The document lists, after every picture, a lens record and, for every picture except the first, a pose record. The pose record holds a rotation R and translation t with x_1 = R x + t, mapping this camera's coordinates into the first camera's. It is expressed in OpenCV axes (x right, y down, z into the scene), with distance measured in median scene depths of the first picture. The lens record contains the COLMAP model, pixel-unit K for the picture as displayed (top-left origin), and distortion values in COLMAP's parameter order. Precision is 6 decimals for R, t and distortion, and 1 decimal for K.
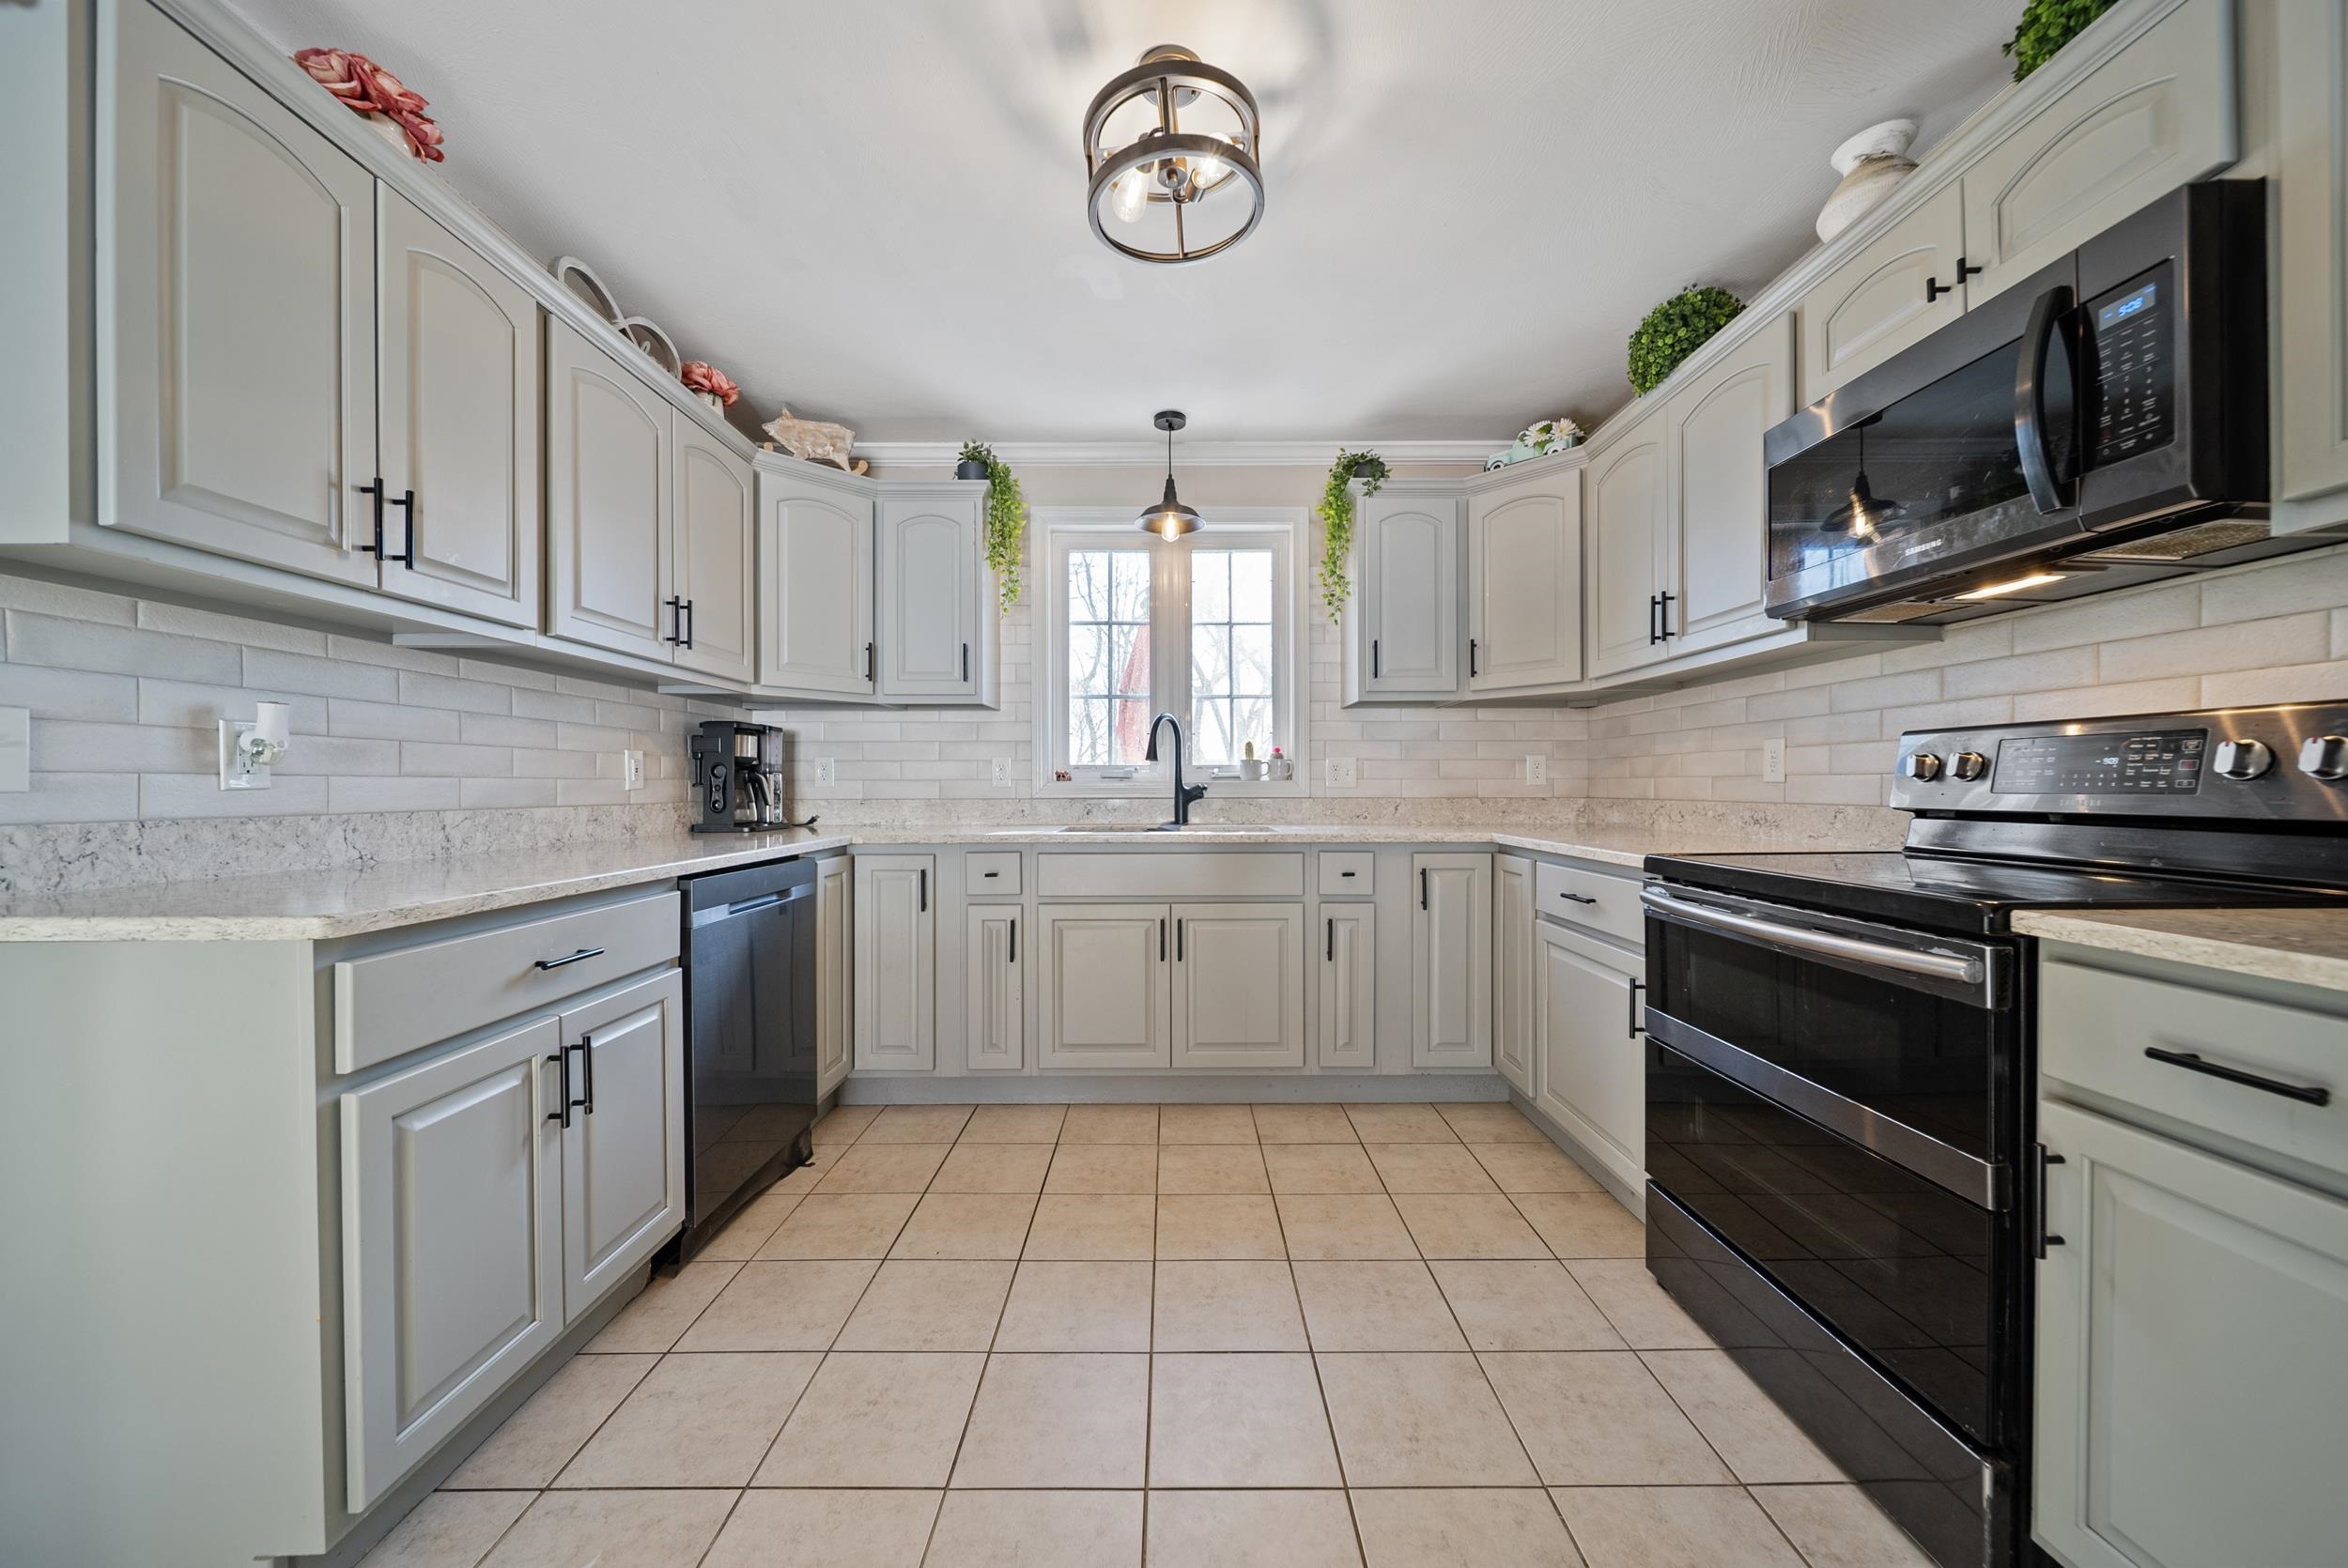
lens RADIAL K [[828.3, 0, 1178.1], [0, 828.3, 784.8], [0, 0, 1]] dist [-0.000150, 0.000037]
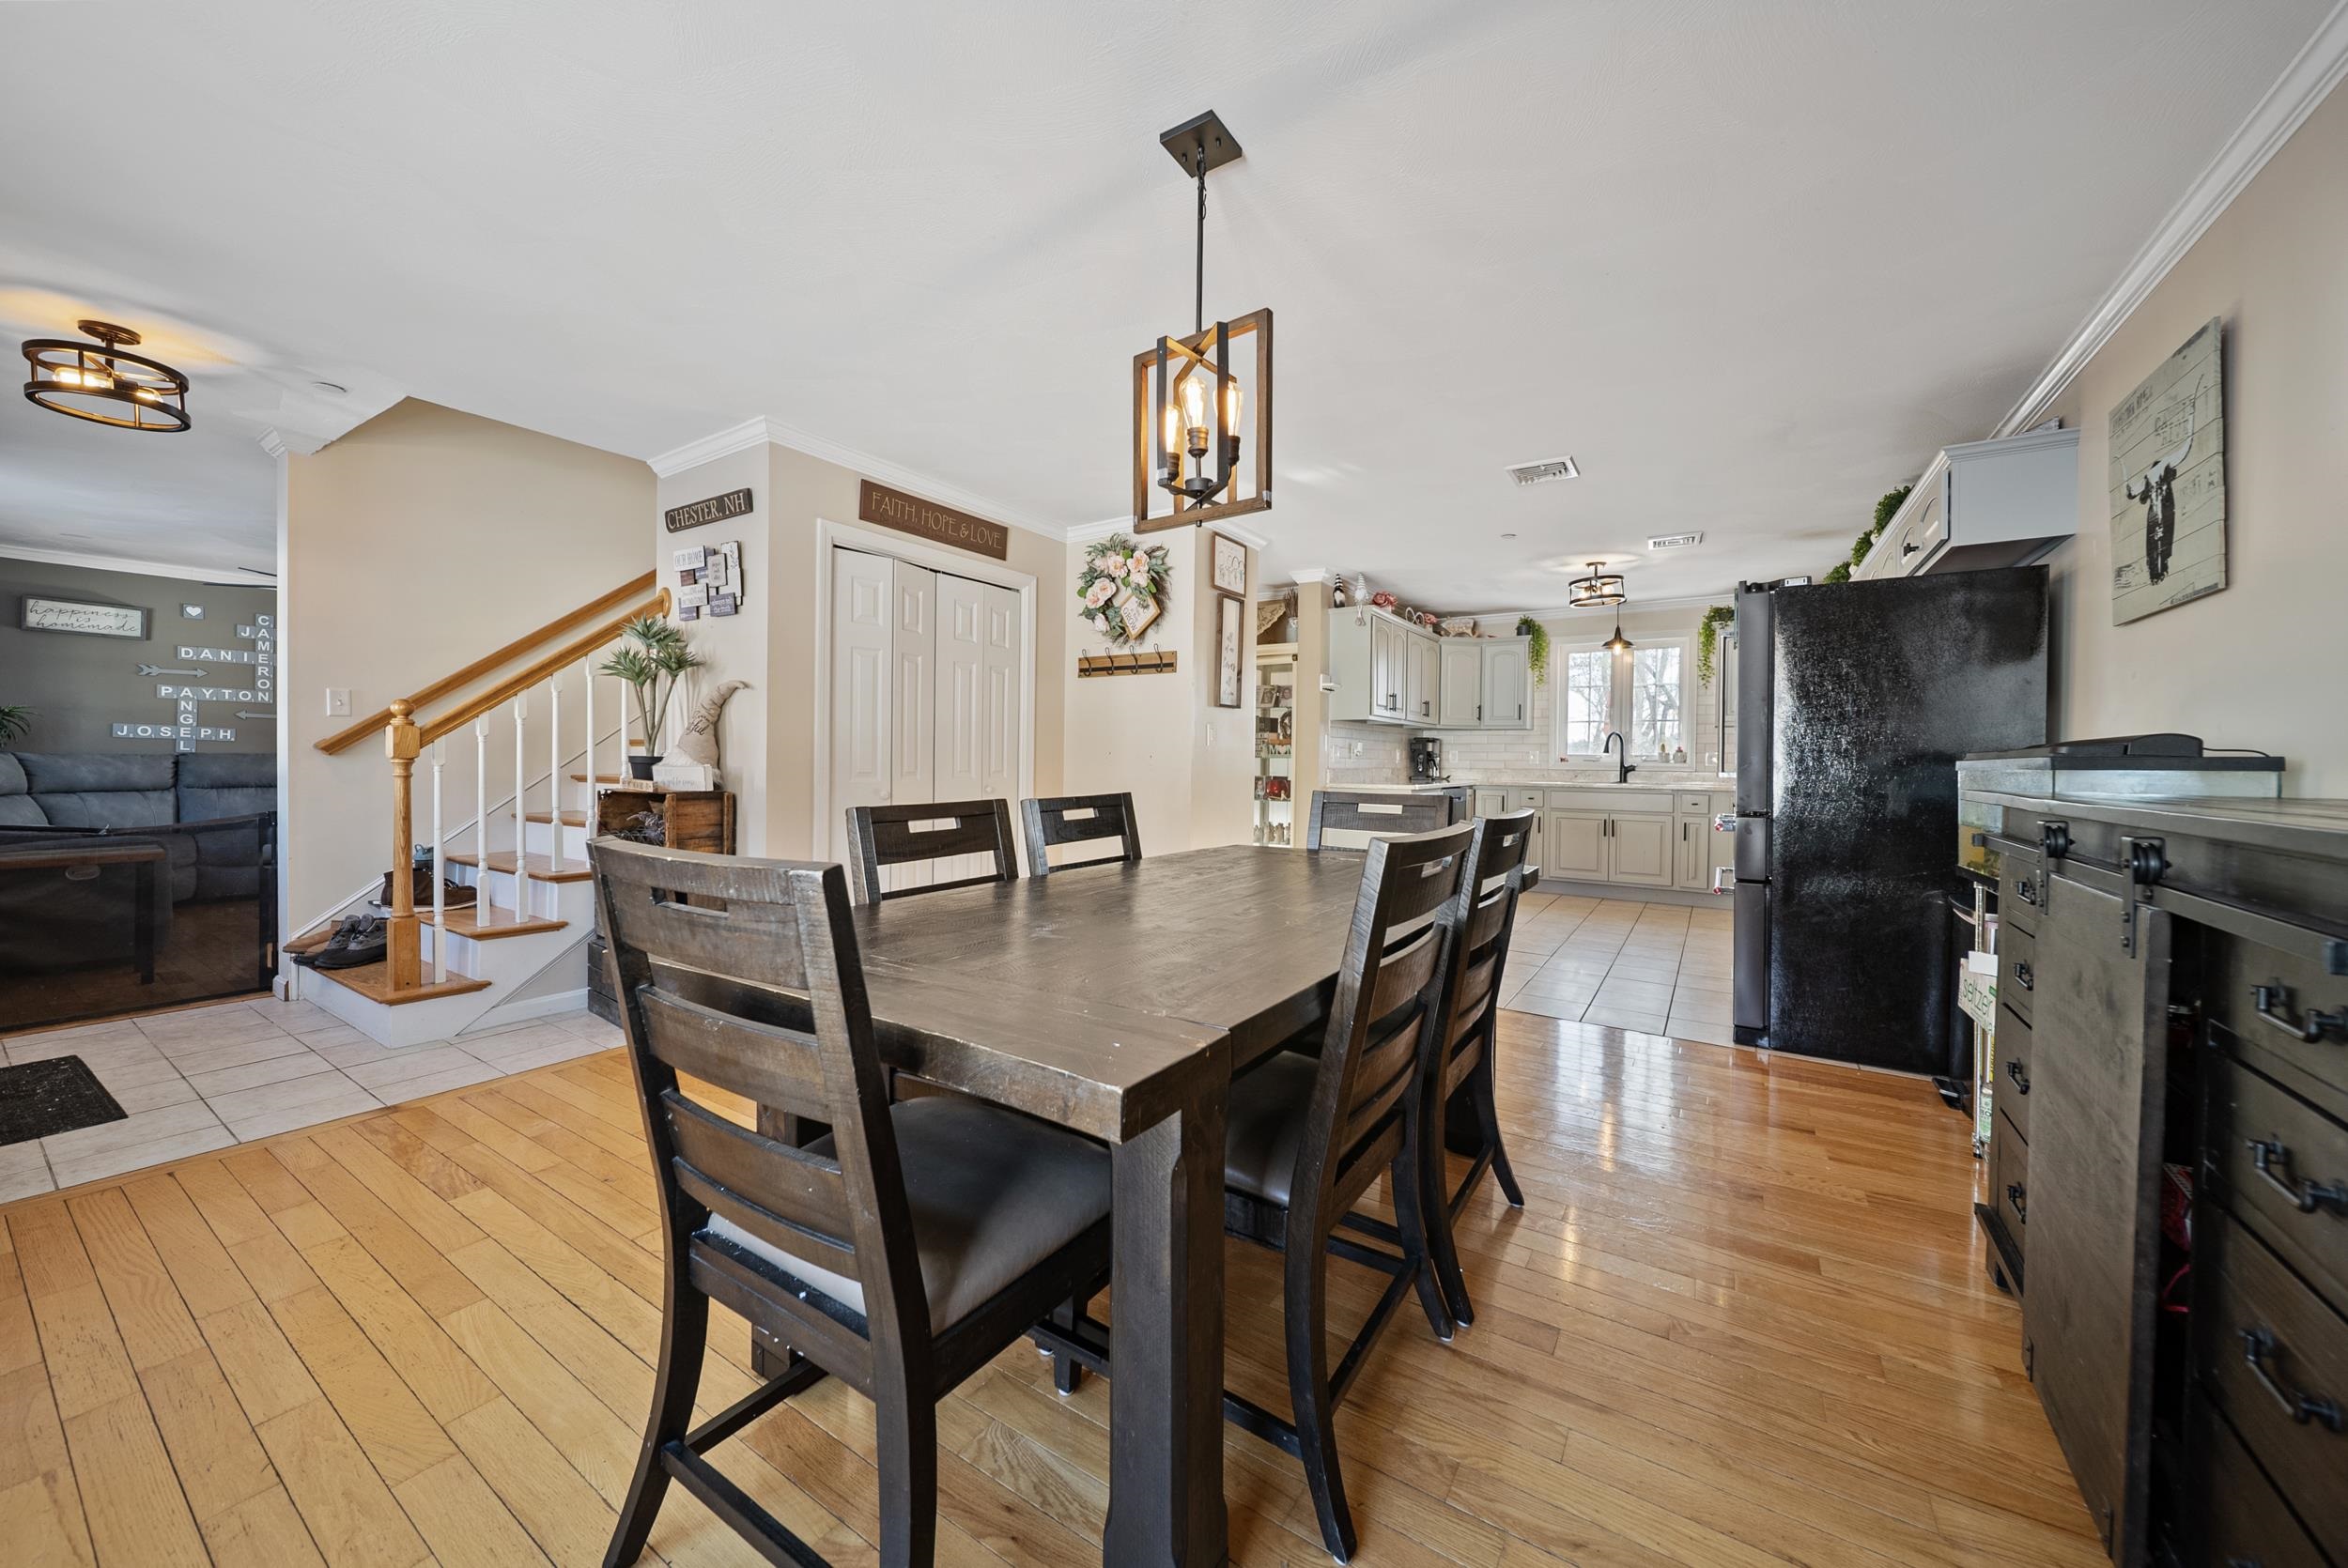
lens RADIAL K [[843.1, 0, 1180.0], [0, 843.1, 771.3], [0, 0, 1]] dist [0.001591, -0.003687]
pose [[0.838476, 0.019345, -0.544595, 0.279467], [-0.013127, 0.999797, 0.015304, -0.000818], [0.544780, -0.005683, 0.838560, -1.762926]]
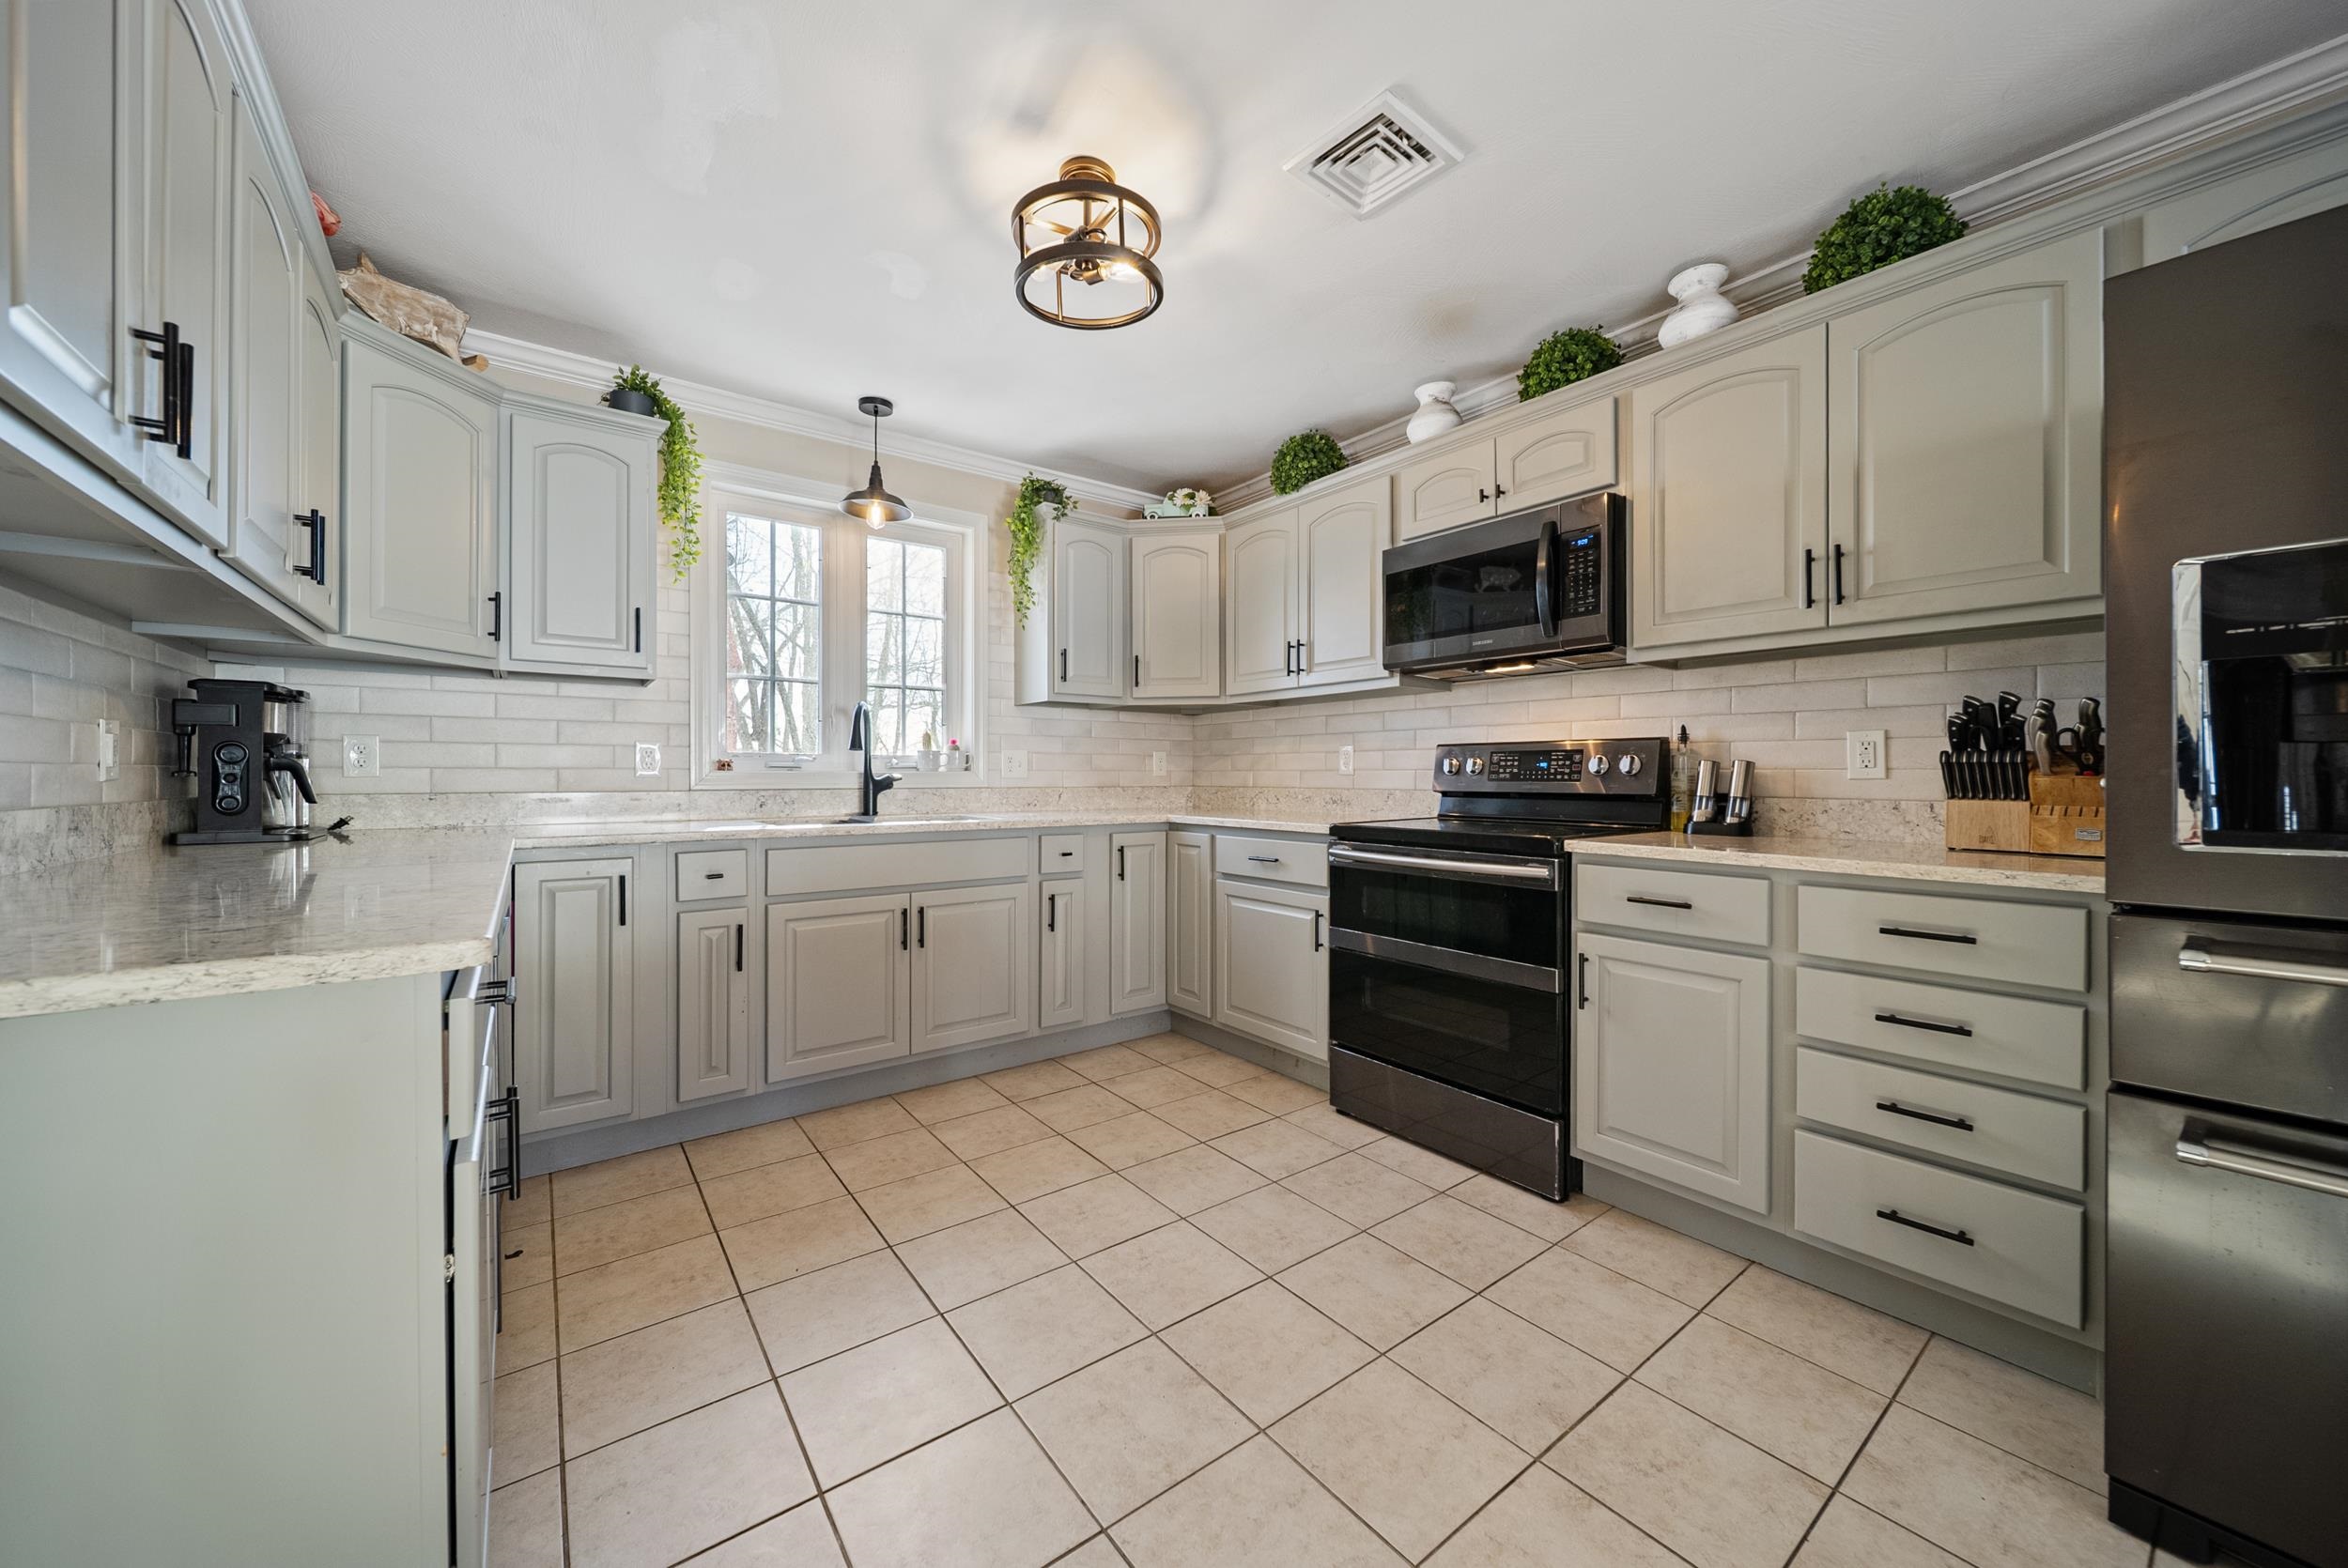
lens RADIAL K [[843.1, 0, 1180.0], [0, 843.1, 771.3], [0, 0, 1]] dist [0.001591, -0.003687]
pose [[0.797321, 0.005457, 0.603531, -0.370628], [-0.002800, 0.999982, -0.005344, -0.000172], [-0.603549, 0.002571, 0.797322, -0.022105]]
